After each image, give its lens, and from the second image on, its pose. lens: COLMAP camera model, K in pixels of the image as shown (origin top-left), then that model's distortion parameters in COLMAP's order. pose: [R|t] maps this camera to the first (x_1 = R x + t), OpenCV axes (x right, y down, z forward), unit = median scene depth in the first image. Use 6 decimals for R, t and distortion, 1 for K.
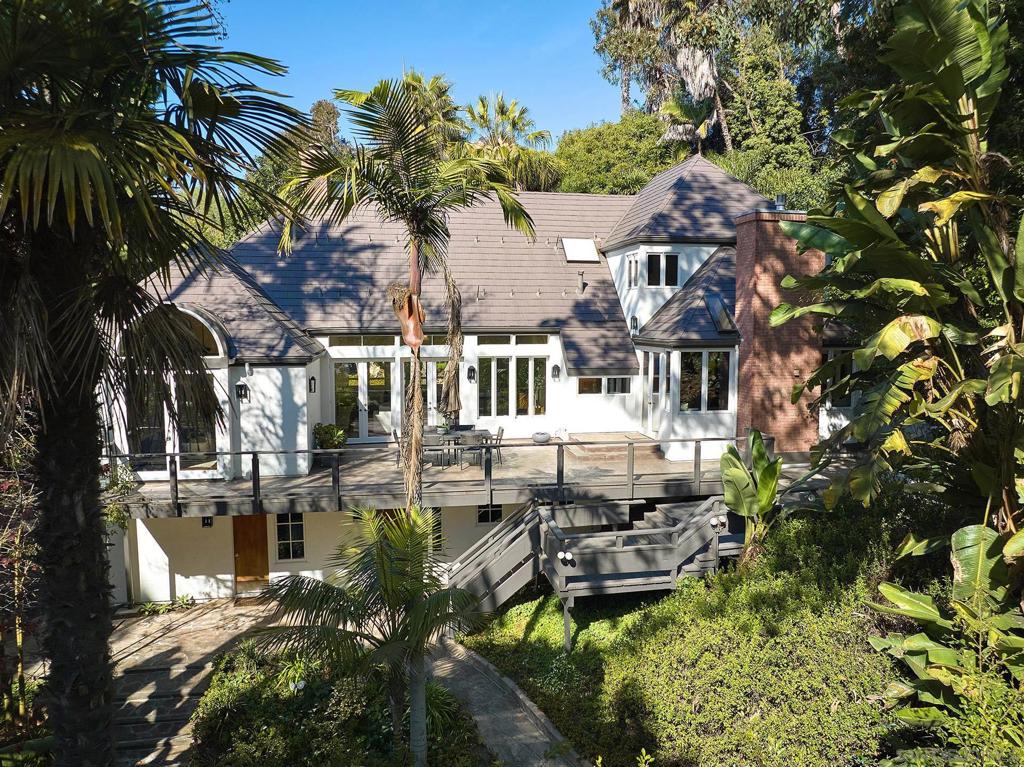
lens RADIAL K [[723.1, 0, 491.2], [0, 723.1, 385.1], [0, 0, 1]] dist [0.004211, -0.057970]
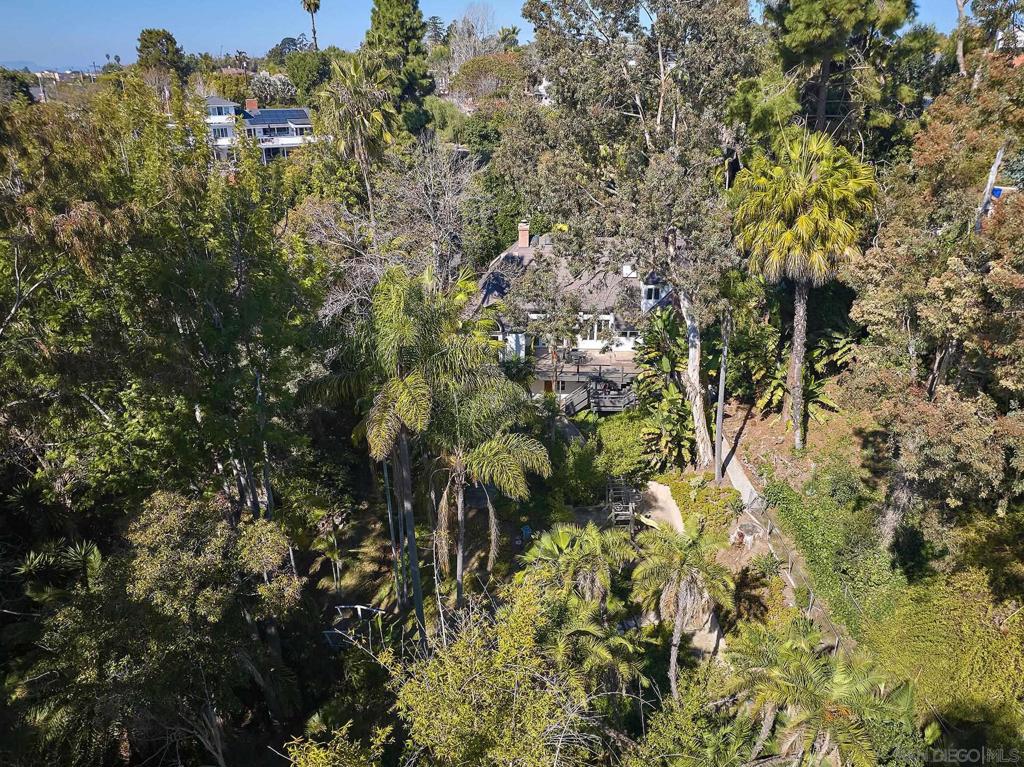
lens RADIAL K [[723.1, 0, 491.2], [0, 723.1, 385.1], [0, 0, 1]] dist [0.004211, -0.057970]
pose [[0.976163, 0.083848, -0.200188, 0.263390], [-0.019278, 0.952213, 0.304827, -0.777647], [0.216181, -0.293702, 0.931131, -2.069710]]
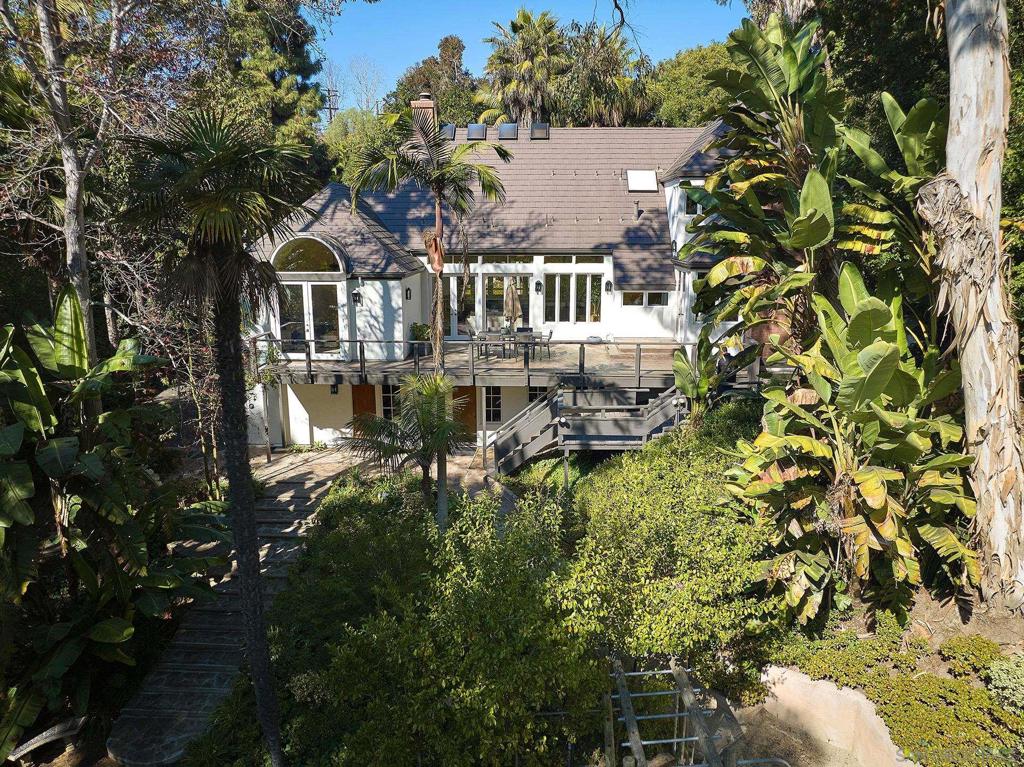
lens RADIAL K [[723.1, 0, 491.2], [0, 723.1, 385.1], [0, 0, 1]] dist [0.004211, -0.057970]
pose [[0.977112, 0.046493, -0.207584, 0.198975], [-0.020004, 0.991582, 0.127928, -0.007409], [0.211784, -0.120847, 0.969816, -0.299901]]
